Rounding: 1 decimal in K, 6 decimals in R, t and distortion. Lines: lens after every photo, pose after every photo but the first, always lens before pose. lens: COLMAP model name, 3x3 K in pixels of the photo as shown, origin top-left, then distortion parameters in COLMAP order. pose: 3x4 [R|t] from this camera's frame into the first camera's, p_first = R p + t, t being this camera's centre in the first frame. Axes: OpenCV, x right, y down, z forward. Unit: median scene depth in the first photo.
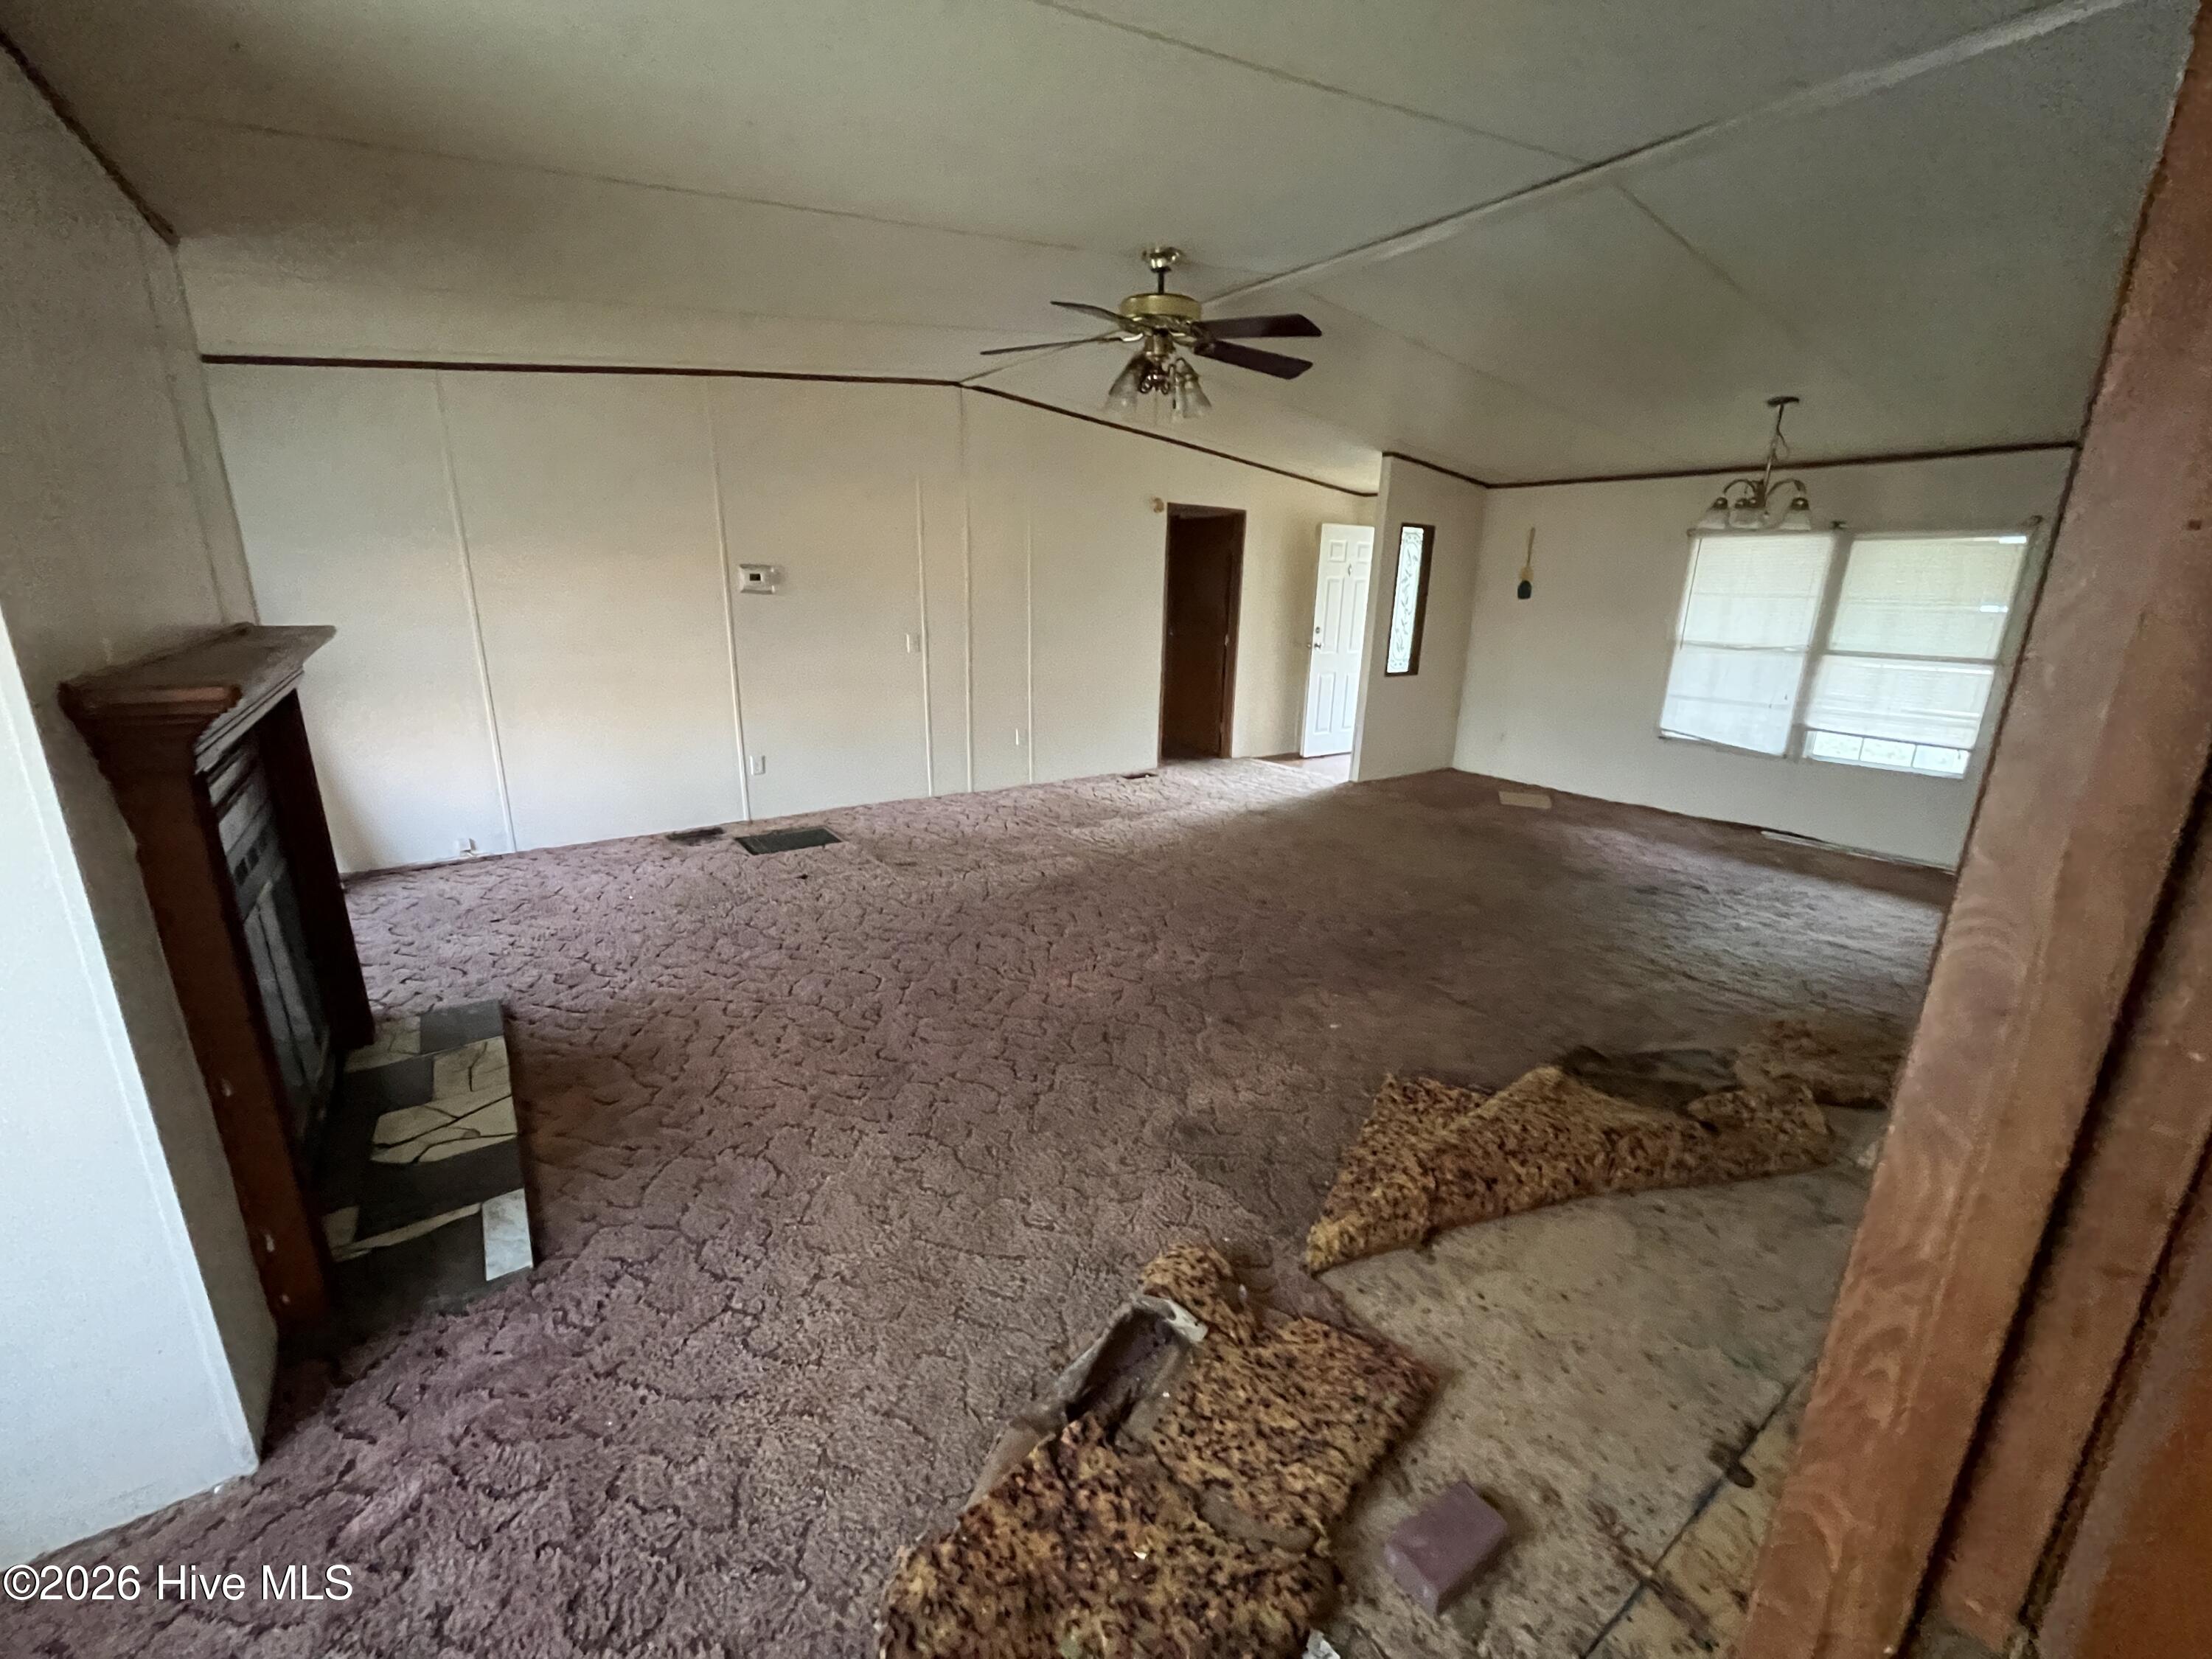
lens RADIAL K [[893.6, 0, 1106.0], [0, 893.6, 829.5], [0, 0, 1]] dist [-0.002730, 0.000523]
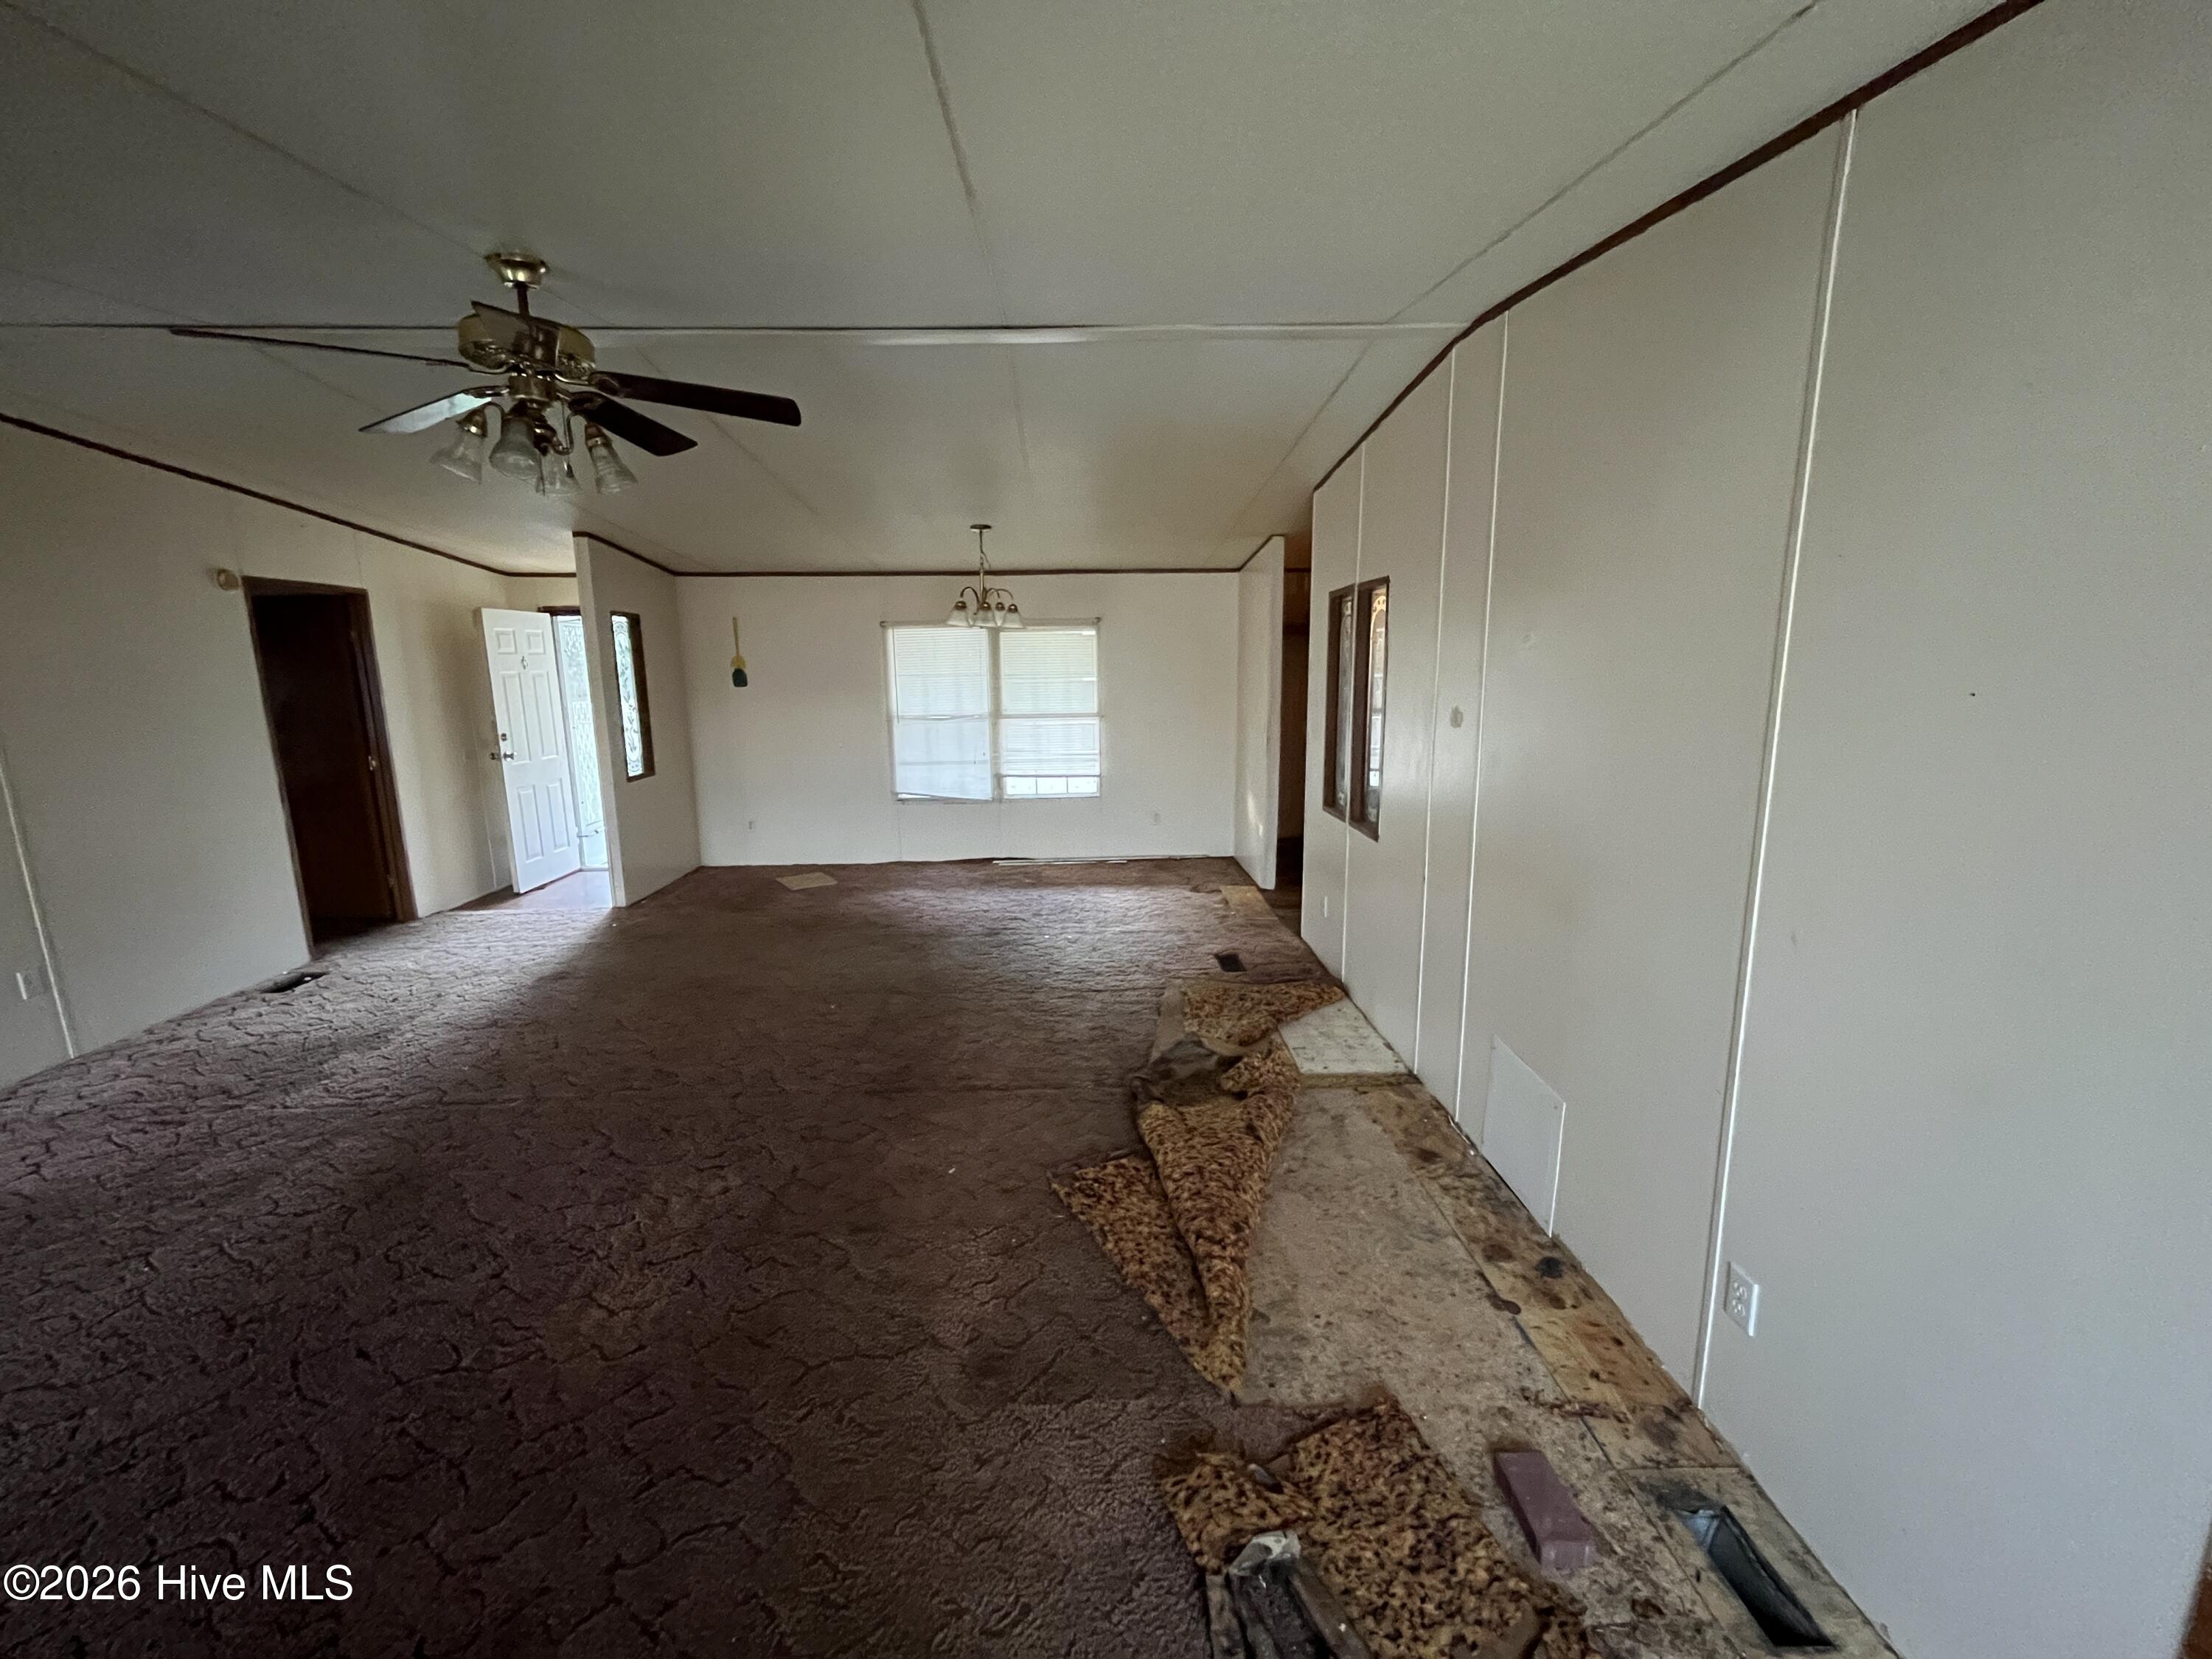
lens RADIAL K [[893.6, 0, 1106.0], [0, 893.6, 829.5], [0, 0, 1]] dist [-0.002730, 0.000523]
pose [[0.550254, -0.184789, 0.814293, -0.239496], [0.247187, 0.967543, 0.052530, -0.089296], [-0.797571, 0.172378, 0.578072, 0.203230]]
